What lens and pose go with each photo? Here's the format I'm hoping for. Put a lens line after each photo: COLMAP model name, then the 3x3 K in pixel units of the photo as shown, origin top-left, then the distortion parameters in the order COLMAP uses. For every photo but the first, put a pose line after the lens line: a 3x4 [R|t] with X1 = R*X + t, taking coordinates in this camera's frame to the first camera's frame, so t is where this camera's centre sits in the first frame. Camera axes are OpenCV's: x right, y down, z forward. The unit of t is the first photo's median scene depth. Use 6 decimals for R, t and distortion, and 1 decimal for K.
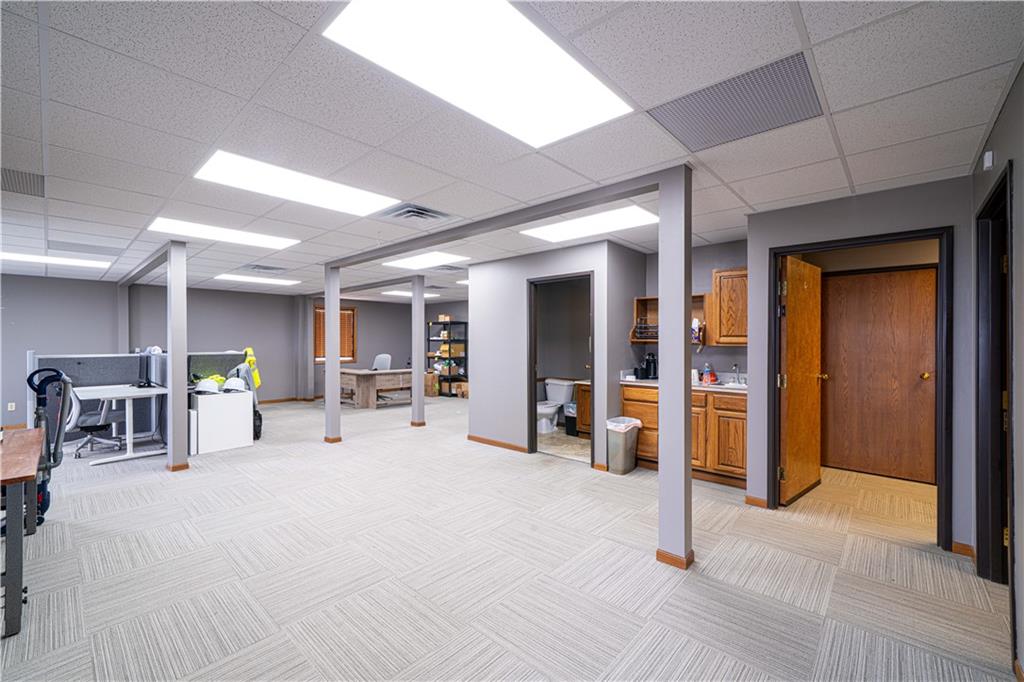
lens RADIAL K [[423.9, 0, 512.6], [0, 423.9, 339.7], [0, 0, 1]] dist [-0.002668, -0.000278]
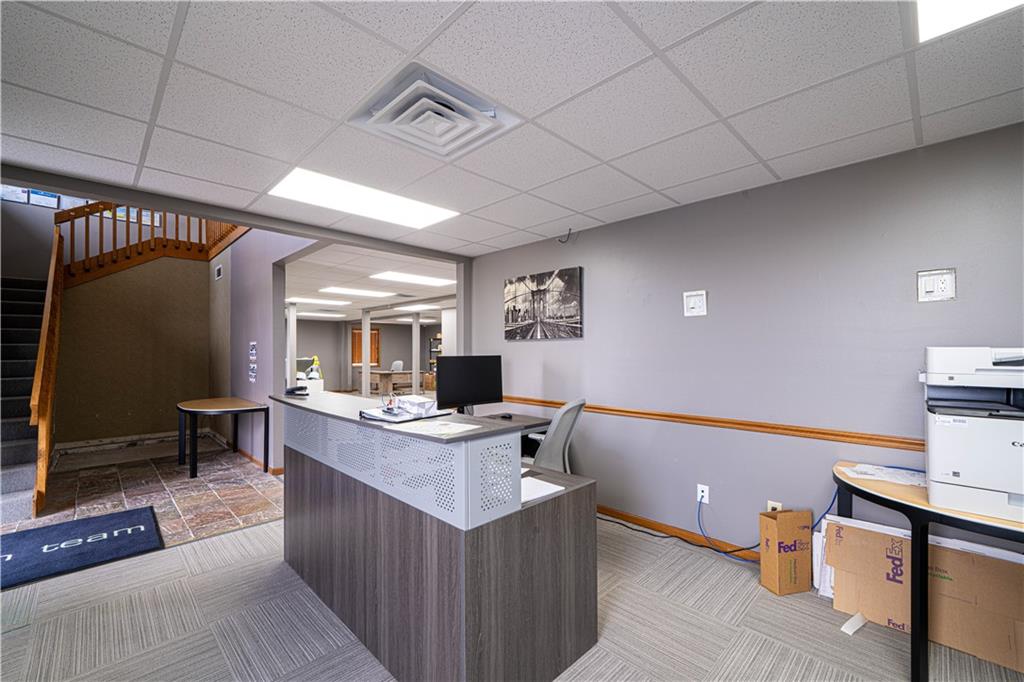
lens RADIAL K [[423.9, 0, 511.0], [0, 423.9, 346.0], [0, 0, 1]] dist [-0.002668, -0.000278]
pose [[0.998041, 0.000695, -0.062559, 0.155047], [-0.001334, 0.999947, -0.010165, -0.002199], [0.062548, 0.010228, 0.997990, -0.388692]]
